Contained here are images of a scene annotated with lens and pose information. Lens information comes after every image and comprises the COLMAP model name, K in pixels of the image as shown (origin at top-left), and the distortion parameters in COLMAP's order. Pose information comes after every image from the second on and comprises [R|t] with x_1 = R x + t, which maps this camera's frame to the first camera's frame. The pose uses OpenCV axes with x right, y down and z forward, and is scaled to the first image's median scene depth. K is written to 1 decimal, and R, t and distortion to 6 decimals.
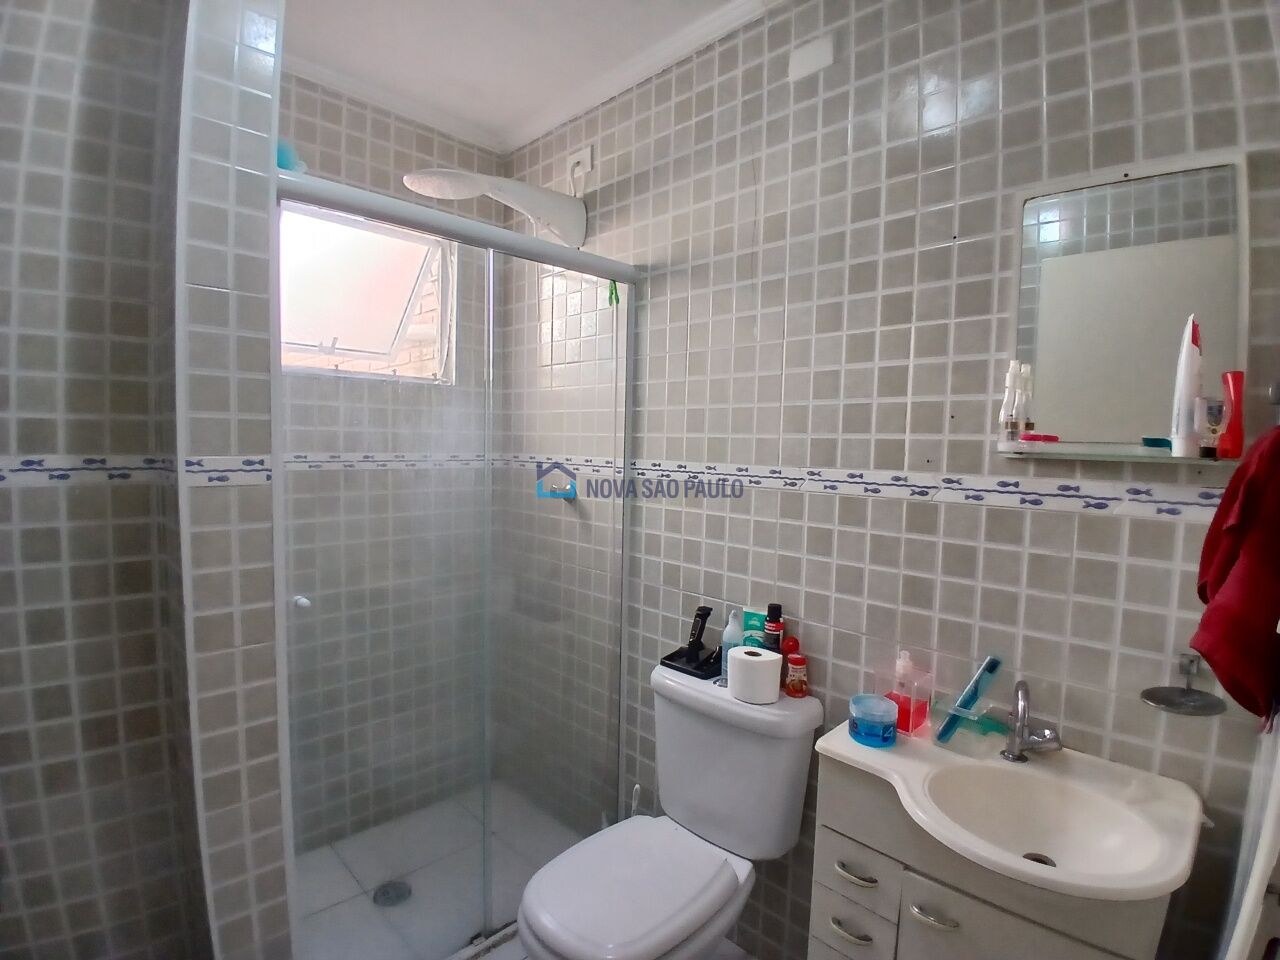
lens RADIAL K [[639.1, 0, 641.7], [0, 639.1, 477.6], [0, 0, 1]] dist [0.002162, -0.040516]
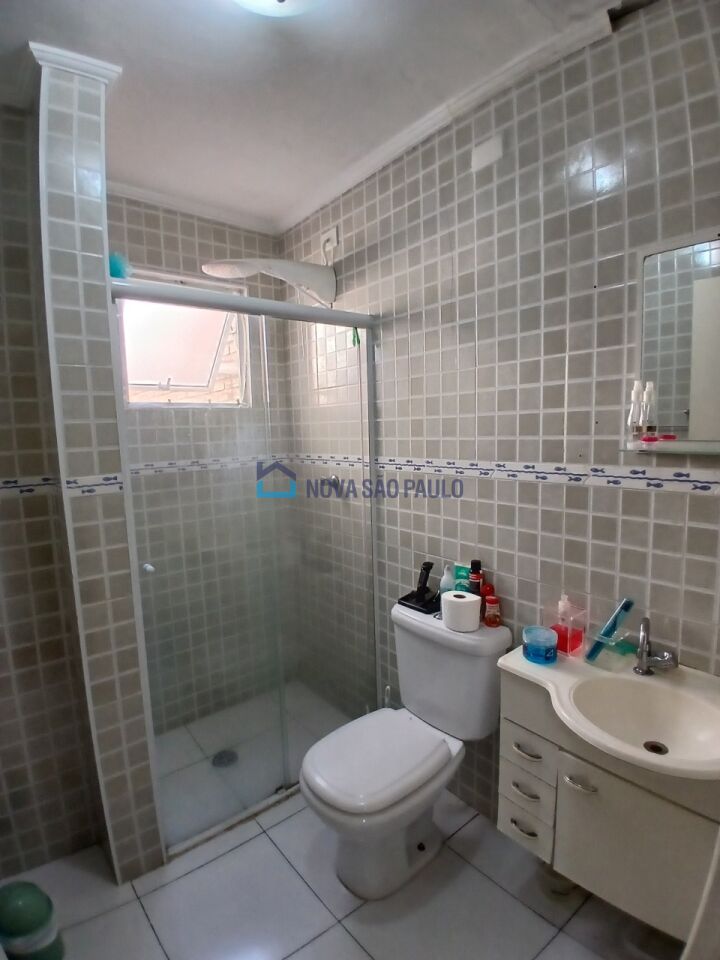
lens RADIAL K [[479.4, 0, 360.0], [0, 479.4, 480.0], [0, 0, 1]] dist [0.002162, -0.040516]
pose [[0.993336, -0.040643, -0.107849, 0.083244], [0.046115, 0.997746, 0.048743, -0.040467], [0.105625, -0.053392, 0.992972, -0.051566]]
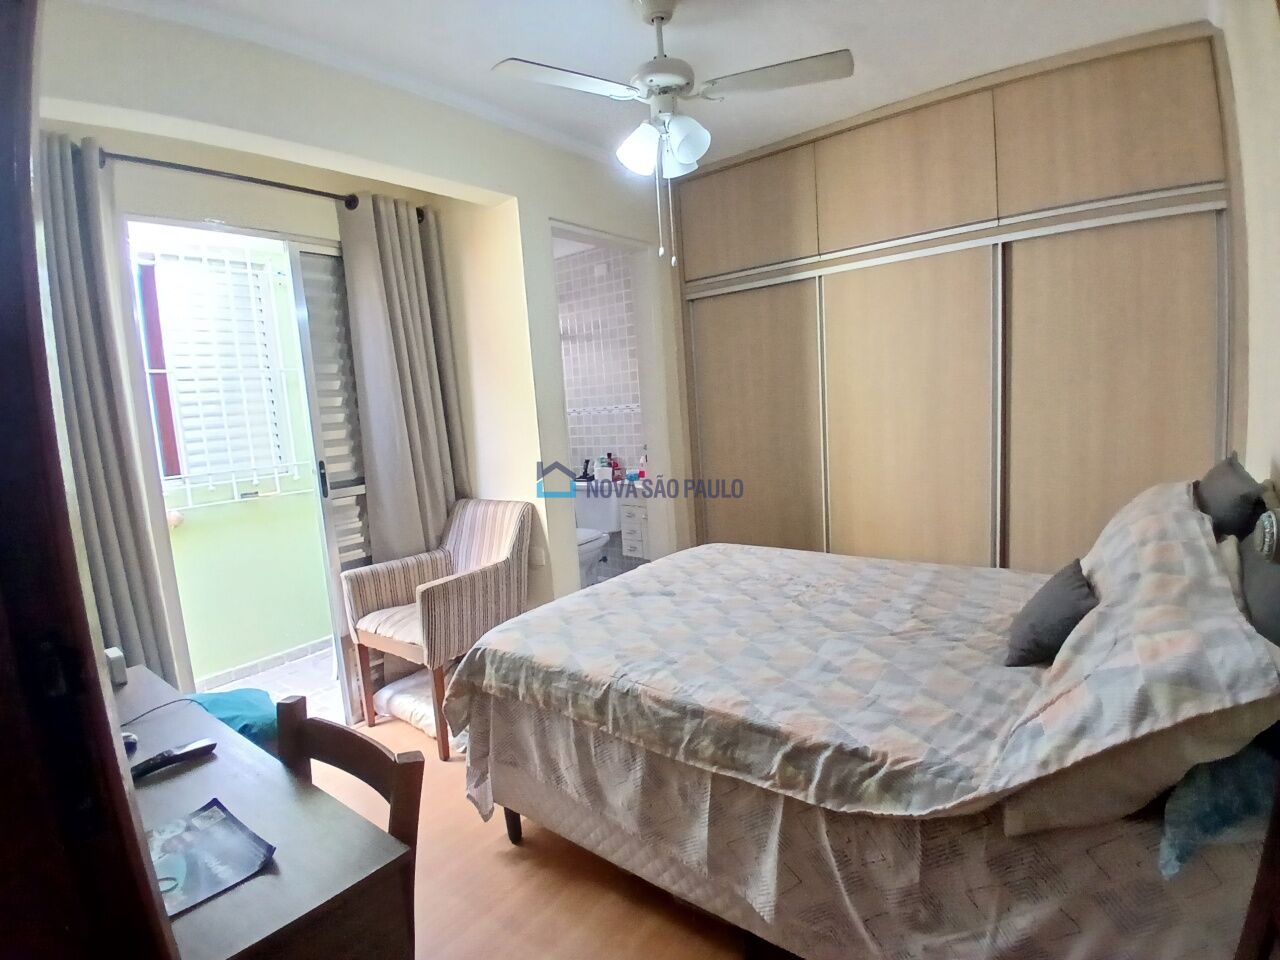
lens RADIAL K [[639.1, 0, 641.7], [0, 639.1, 477.6], [0, 0, 1]] dist [0.002162, -0.040516]
pose [[0.987966, -0.105219, 0.113368, 0.010158], [0.098775, 0.993235, 0.061049, 0.157088], [-0.119025, -0.049116, 0.991676, -2.109303]]
